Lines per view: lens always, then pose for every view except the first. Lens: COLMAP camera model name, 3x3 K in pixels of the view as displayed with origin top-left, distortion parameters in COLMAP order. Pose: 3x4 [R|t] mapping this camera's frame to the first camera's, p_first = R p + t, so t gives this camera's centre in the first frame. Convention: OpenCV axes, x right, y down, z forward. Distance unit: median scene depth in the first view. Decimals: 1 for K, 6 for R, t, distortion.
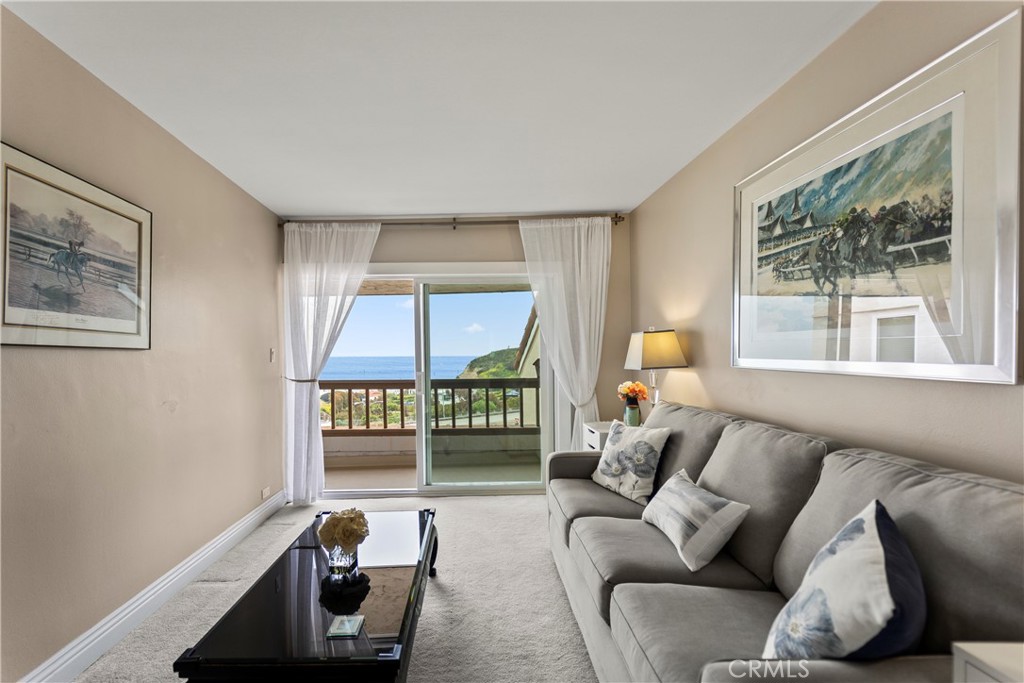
lens RADIAL K [[391.6, 0, 509.0], [0, 391.6, 359.2], [0, 0, 1]] dist [0.026389, -0.013748]
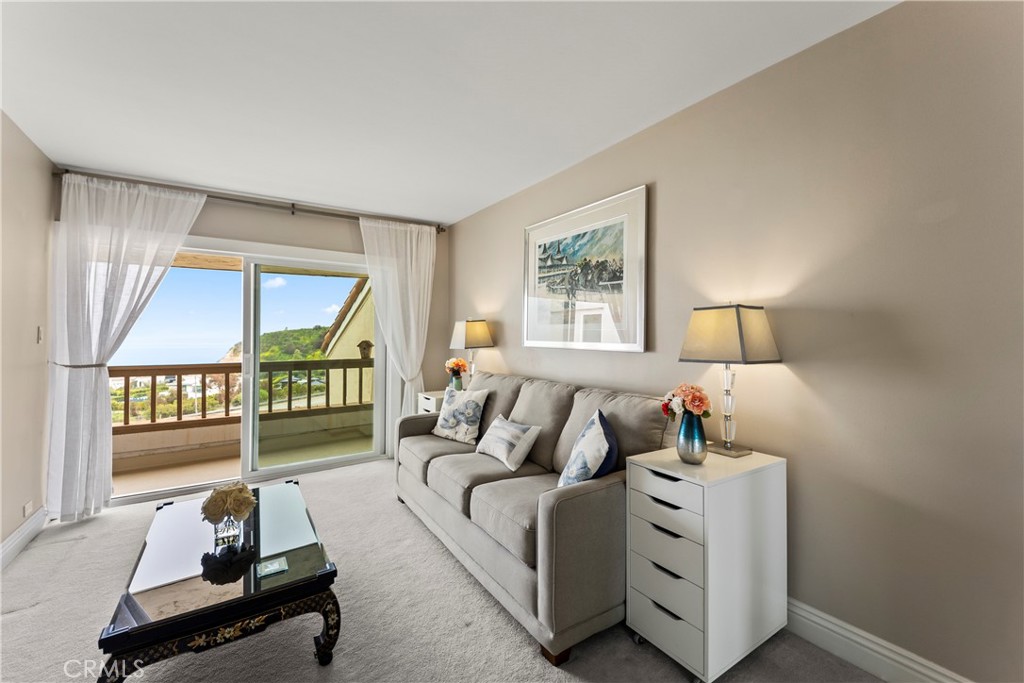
lens RADIAL K [[417.7, 0, 510.9], [0, 417.7, 347.7], [0, 0, 1]] dist [0.018711, -0.010697]
pose [[0.824559, -0.007810, 0.565723, -0.404410], [0.000366, 0.999912, 0.013271, 0.004076], [-0.565776, -0.010736, 0.824489, -0.317660]]
